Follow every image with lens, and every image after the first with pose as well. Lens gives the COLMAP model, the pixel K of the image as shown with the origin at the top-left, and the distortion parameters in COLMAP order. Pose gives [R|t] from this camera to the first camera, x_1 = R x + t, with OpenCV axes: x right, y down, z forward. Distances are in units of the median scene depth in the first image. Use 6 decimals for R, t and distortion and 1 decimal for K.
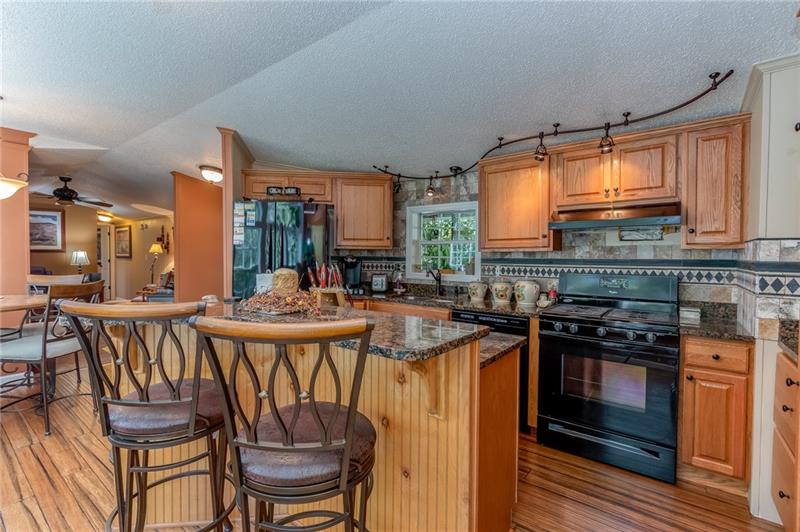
lens RADIAL K [[366.7, 0, 396.6], [0, 366.7, 261.4], [0, 0, 1]] dist [0.002431, 0.000333]
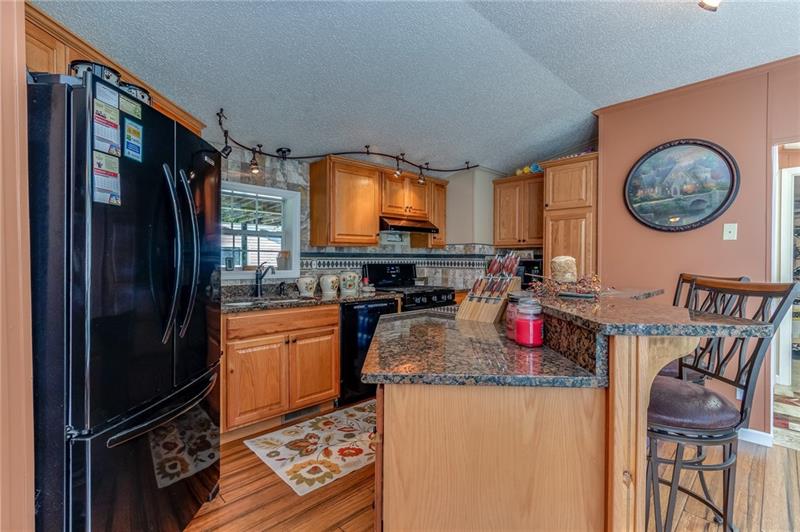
lens RADIAL K [[366.7, 0, 396.7], [0, 366.7, 264.4], [0, 0, 1]] dist [0.002431, 0.000333]
pose [[0.146652, -0.015743, 0.989063, -0.715262], [0.016614, 0.999772, 0.013450, 0.015678], [-0.989049, 0.014460, 0.146880, 0.631999]]
